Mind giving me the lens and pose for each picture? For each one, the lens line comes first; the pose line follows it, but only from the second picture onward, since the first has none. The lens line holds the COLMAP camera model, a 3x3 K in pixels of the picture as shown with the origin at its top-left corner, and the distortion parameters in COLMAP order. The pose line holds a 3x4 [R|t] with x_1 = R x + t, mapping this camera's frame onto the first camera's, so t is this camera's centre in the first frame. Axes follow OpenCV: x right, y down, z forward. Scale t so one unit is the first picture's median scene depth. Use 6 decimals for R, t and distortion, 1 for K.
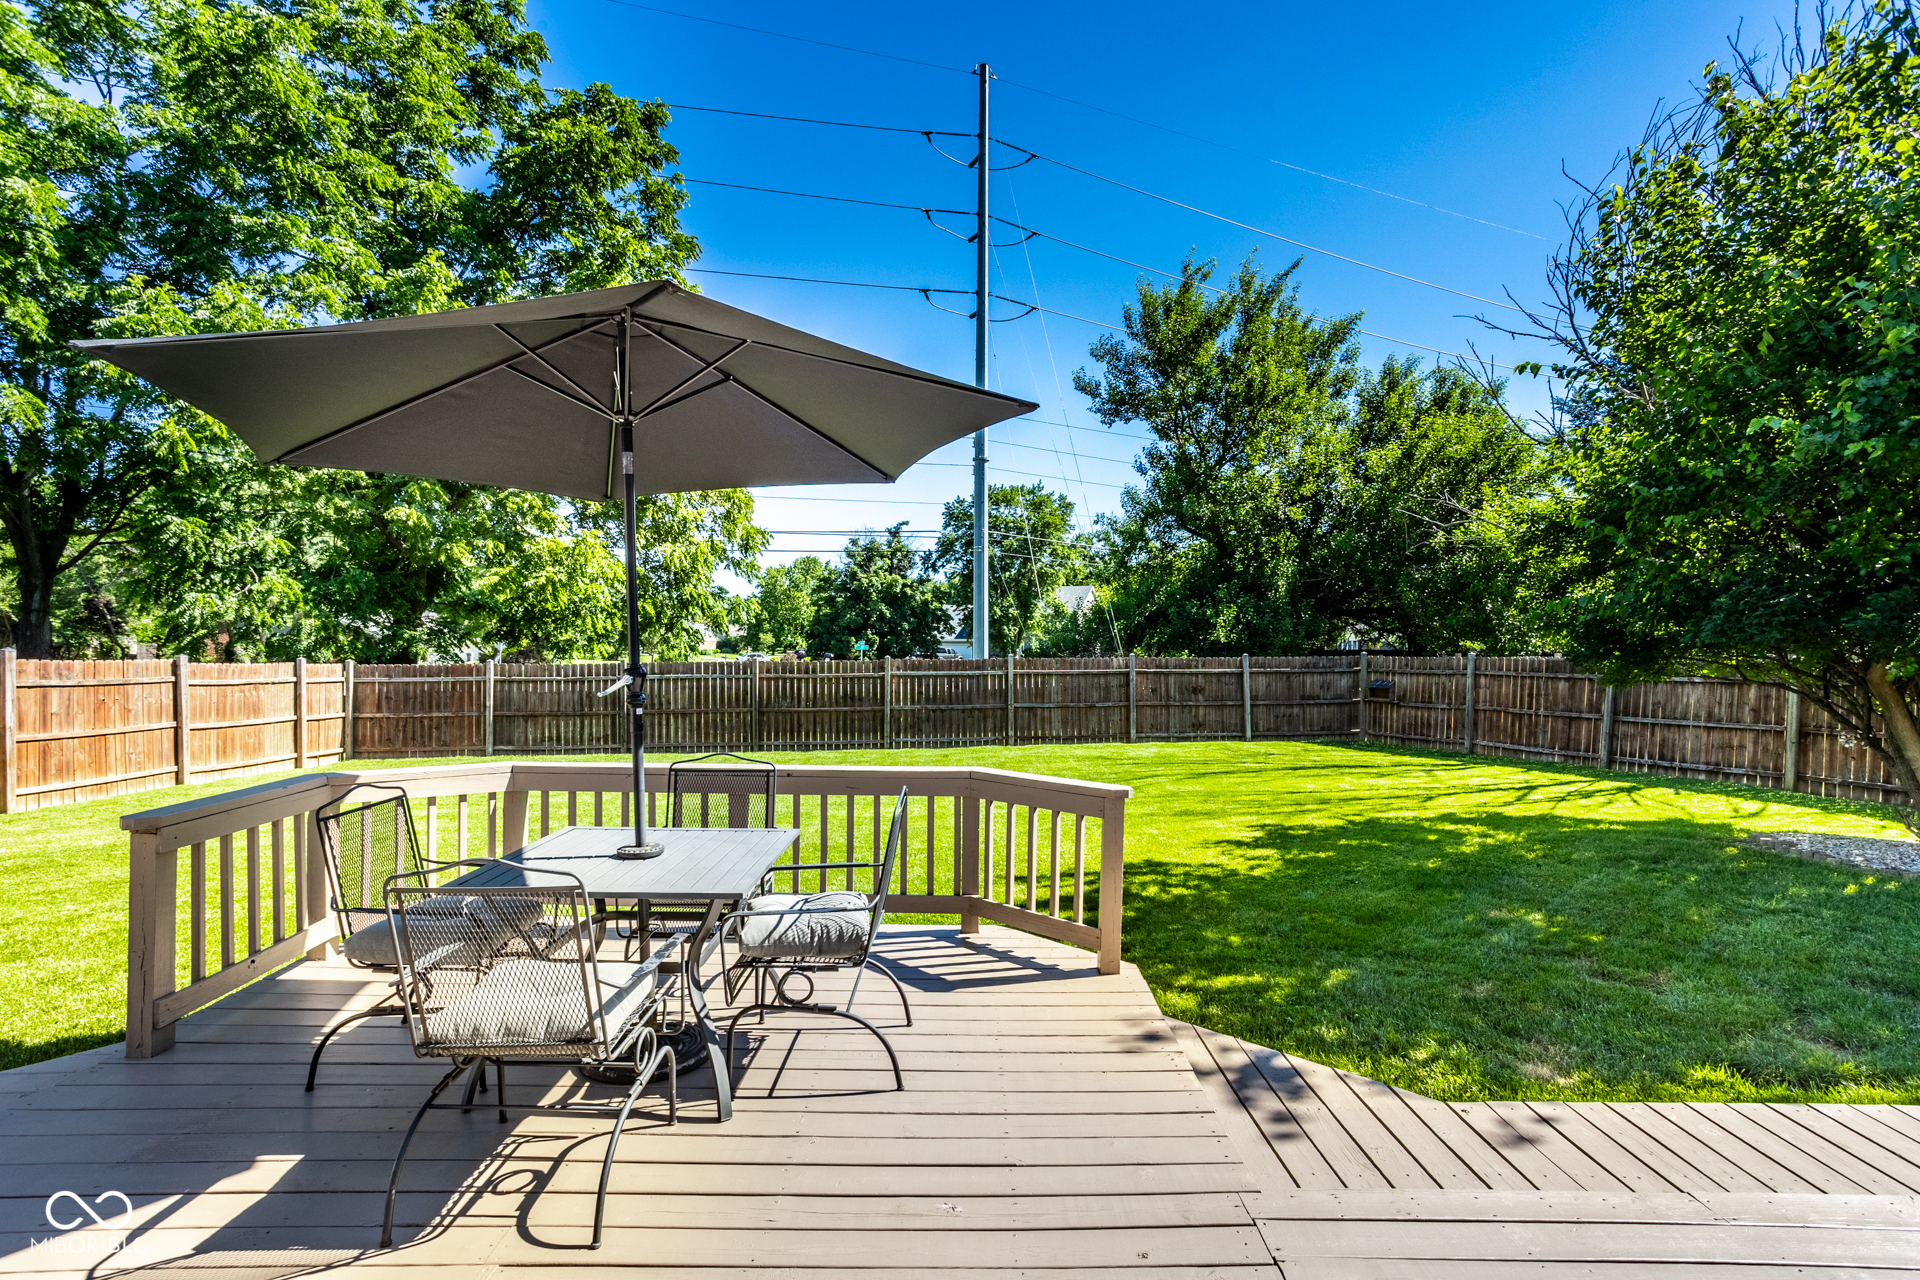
lens RADIAL K [[927.9, 0, 951.1], [0, 927.9, 641.7], [0, 0, 1]] dist [-0.013473, 0.013930]
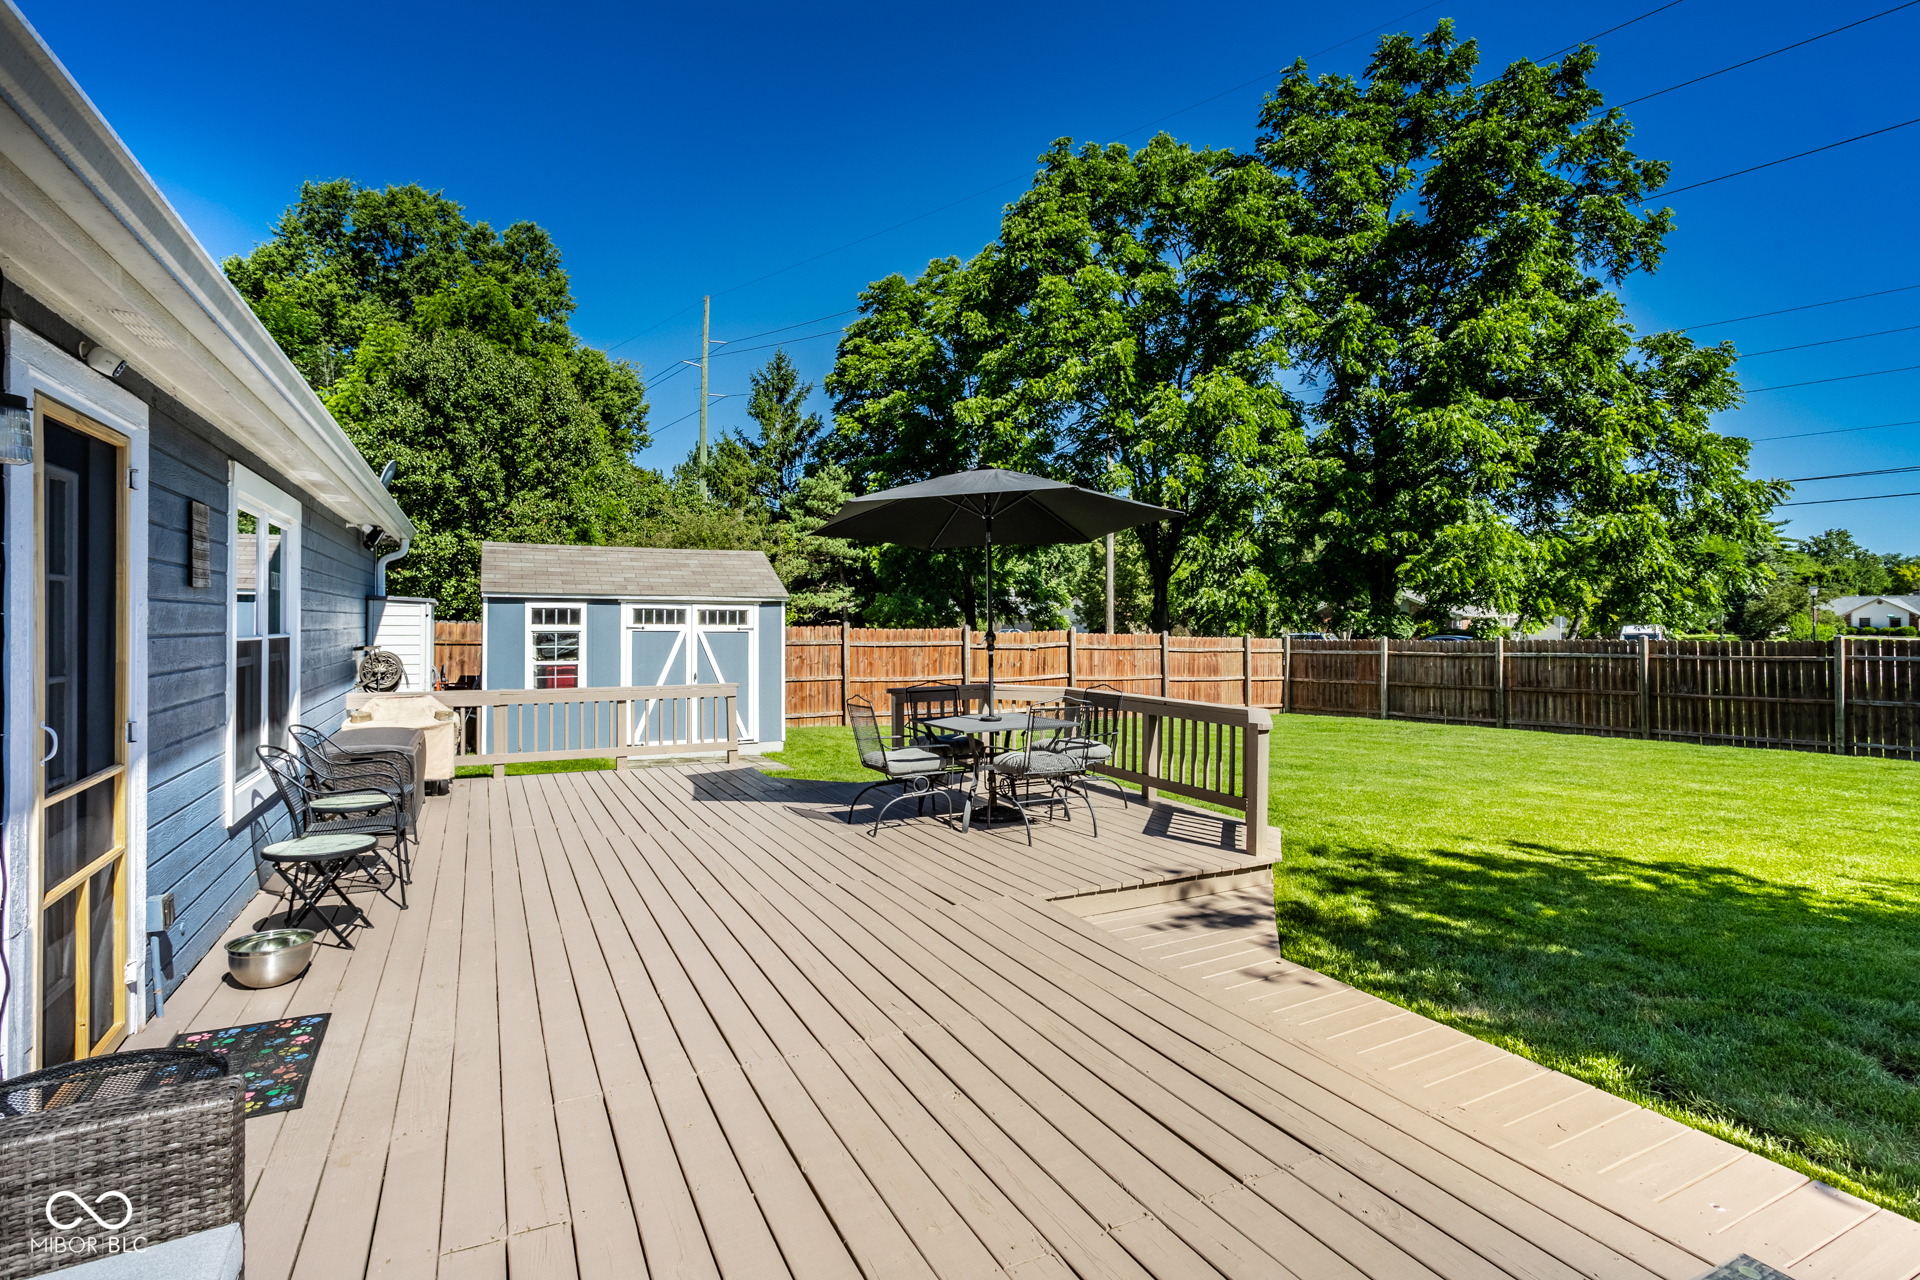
lens RADIAL K [[927.9, 0, 947.4], [0, 927.9, 623.7], [0, 0, 1]] dist [-0.013473, 0.013930]
pose [[0.447171, -0.006275, -0.894427, 0.301337], [0.008557, 0.999960, -0.002737, 0.001990], [0.894408, -0.006430, 0.447207, -0.007187]]
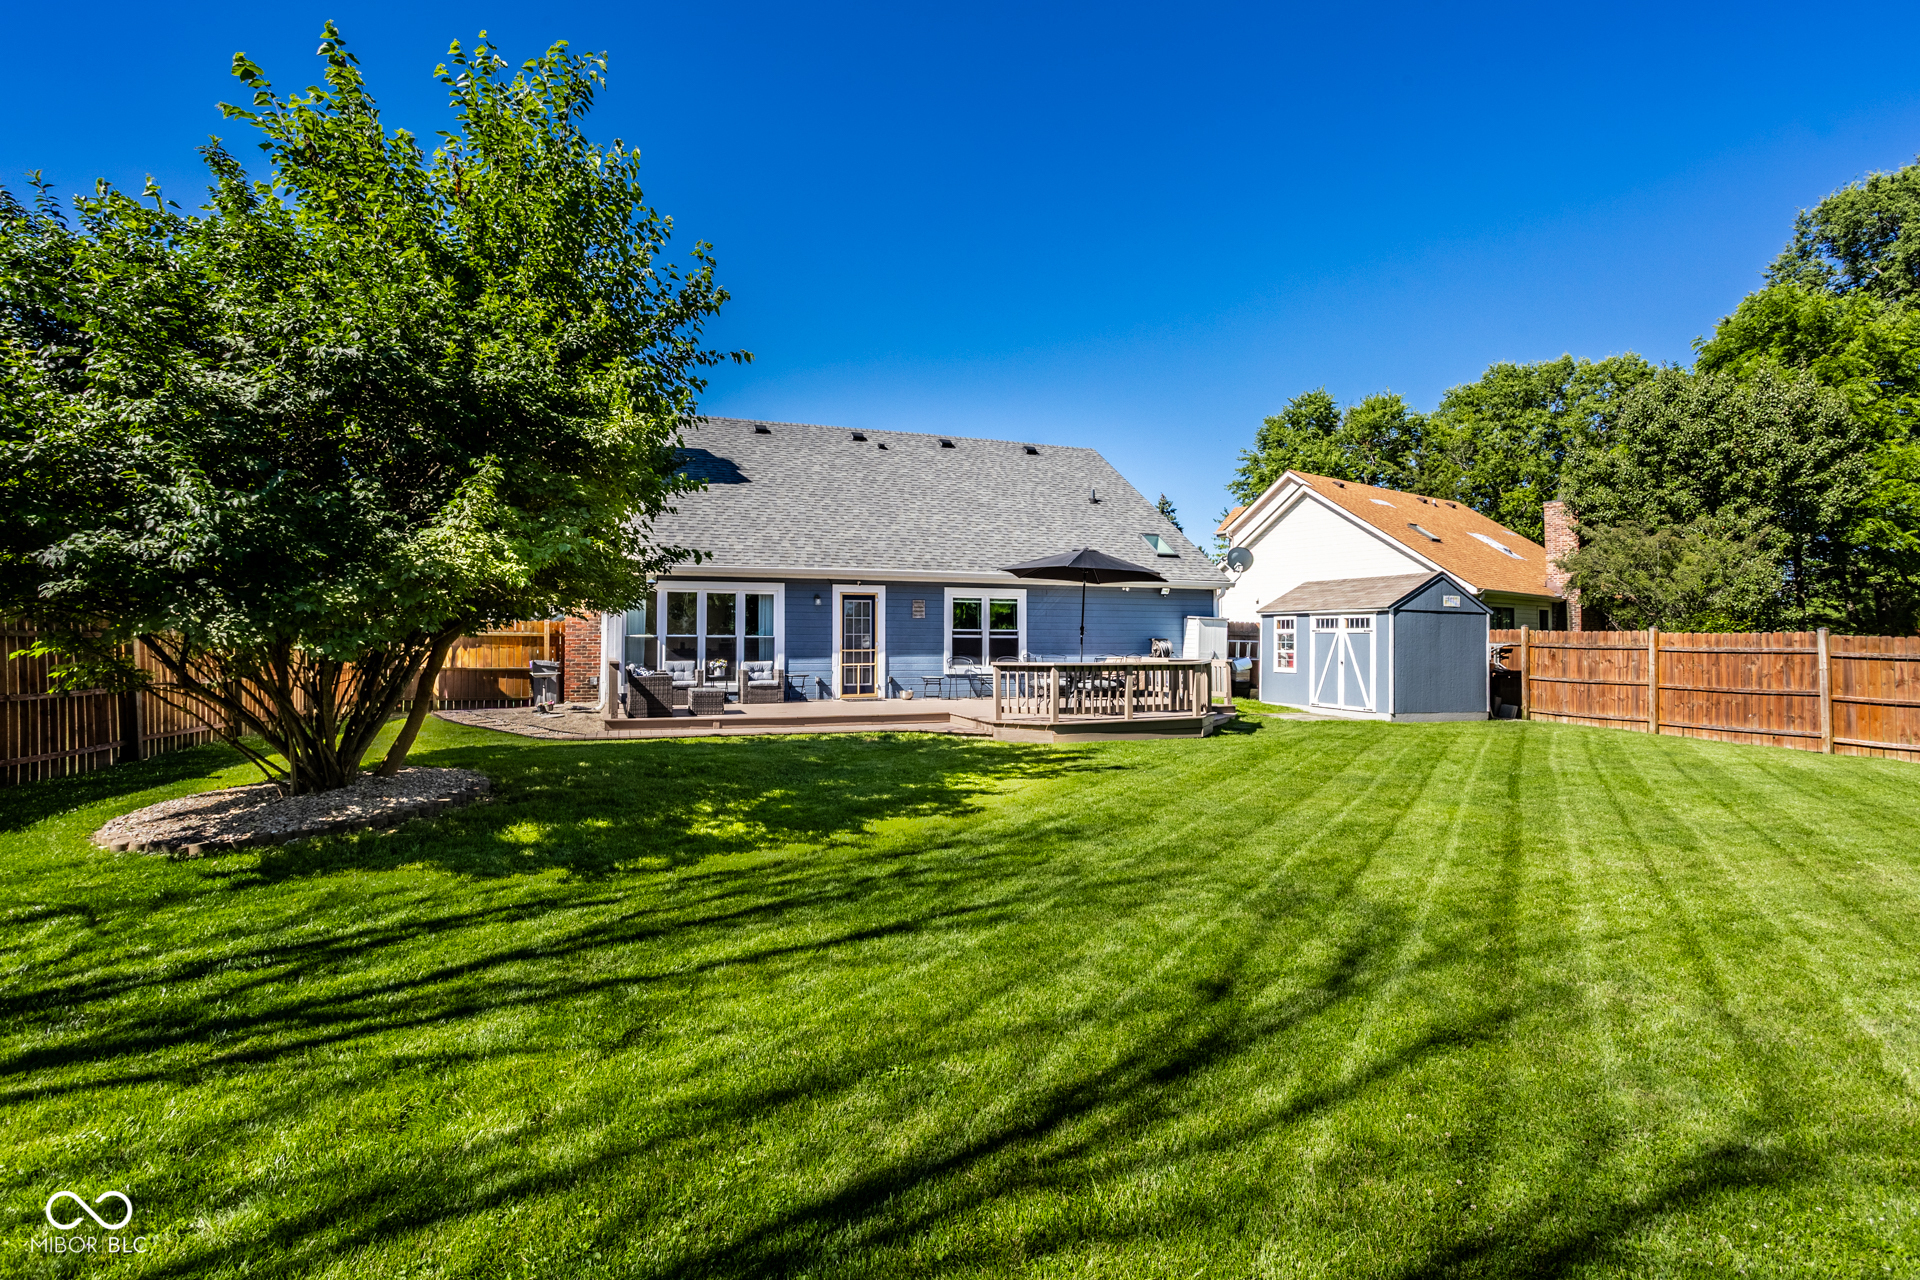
lens RADIAL K [[927.9, 0, 960.7], [0, 927.9, 609.5], [0, 0, 1]] dist [-0.013473, 0.013930]
pose [[-0.936237, -0.024818, -0.350491, 0.344047], [-0.010285, 0.999011, -0.043264, 0.028203], [0.351218, -0.036901, -0.935566, 0.981551]]
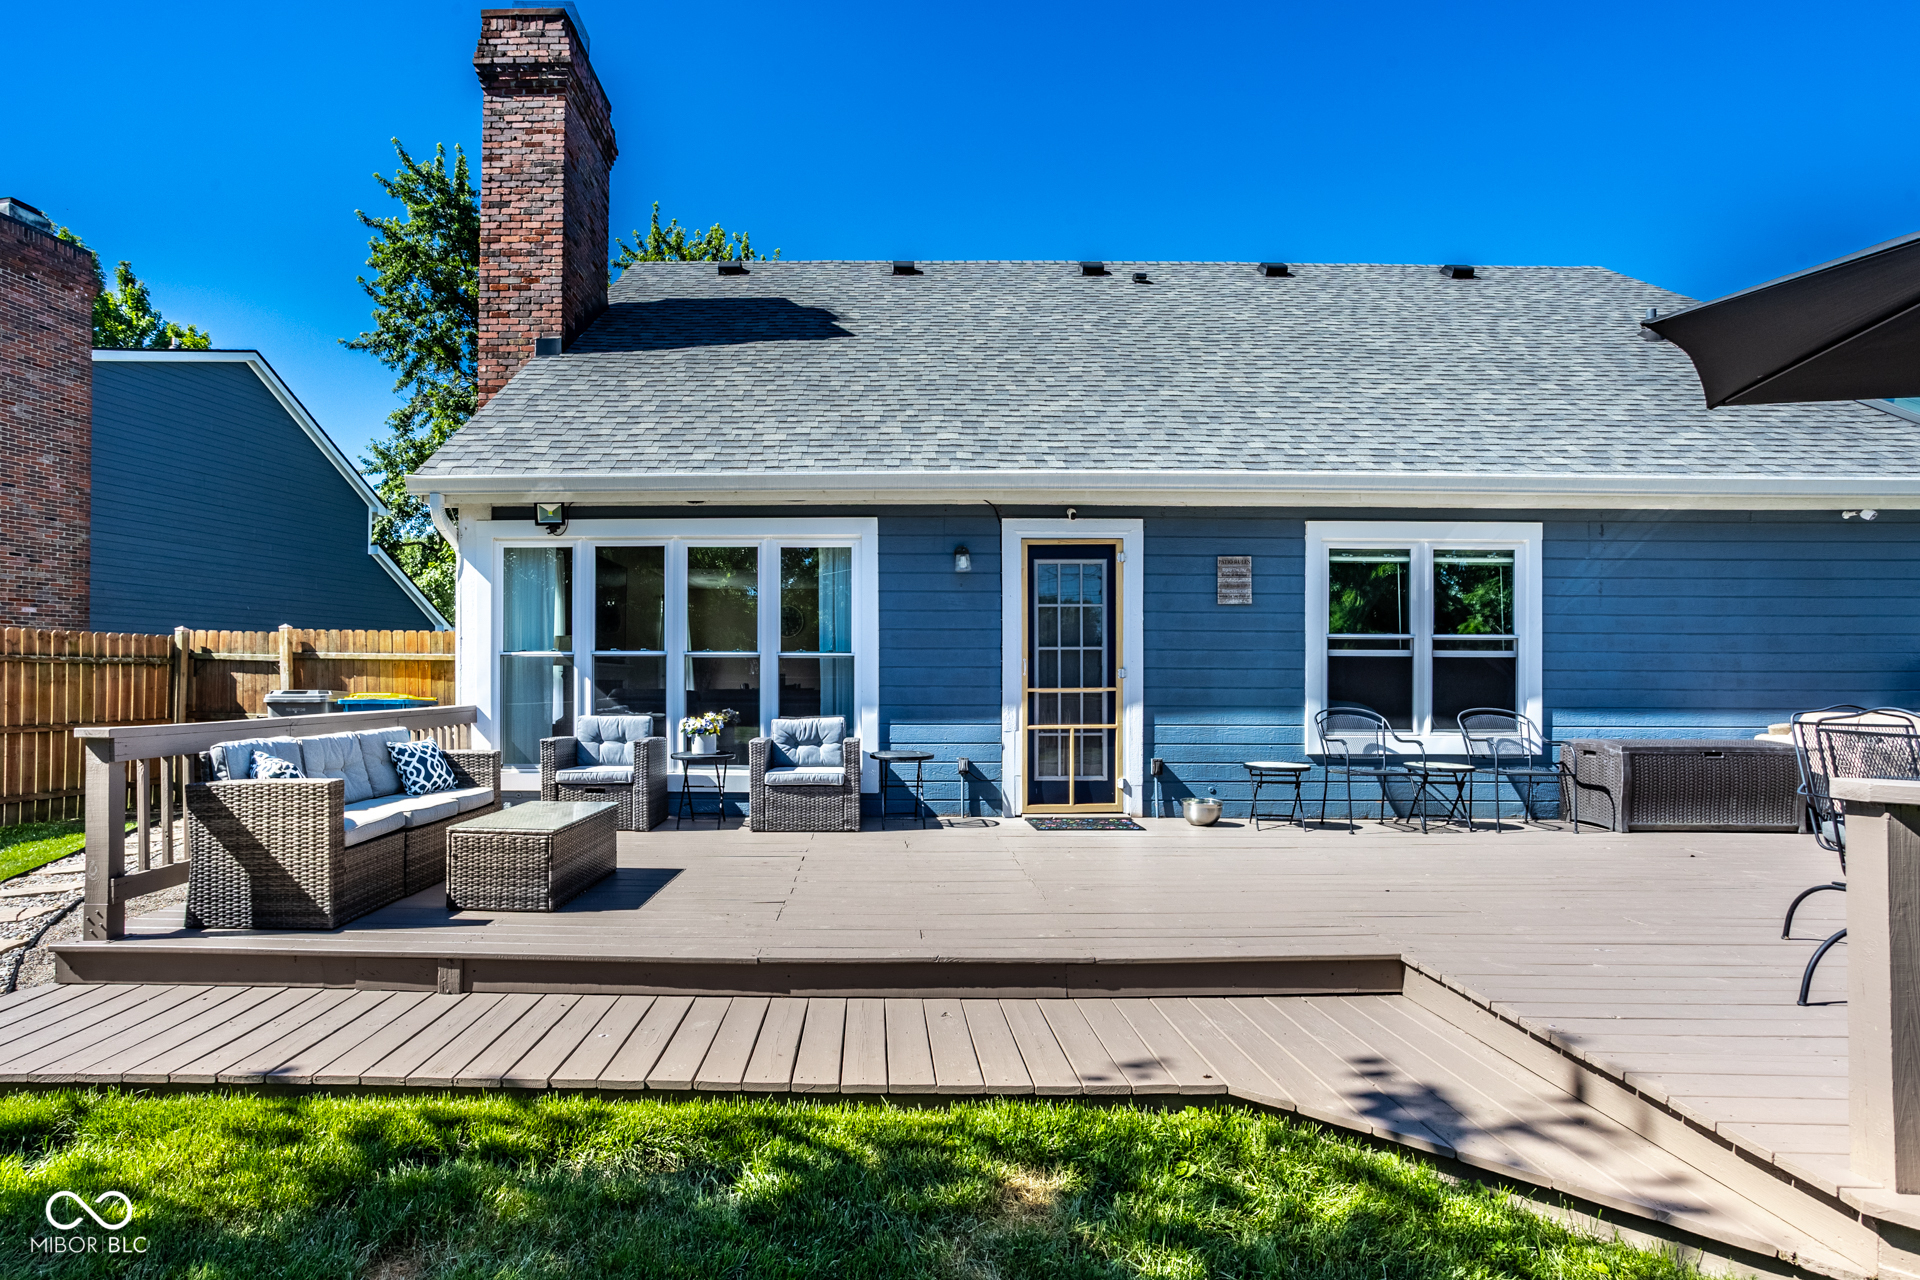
lens RADIAL K [[982.1, 0, 886.1], [0, 982.1, 683.4], [0, 0, 1]] dist [-0.023359, 0.009235]
pose [[-0.999890, -0.011724, -0.009074, 0.162421], [-0.011753, 0.999926, 0.003126, 0.026904], [0.009036, 0.003232, -0.999954, 0.365070]]
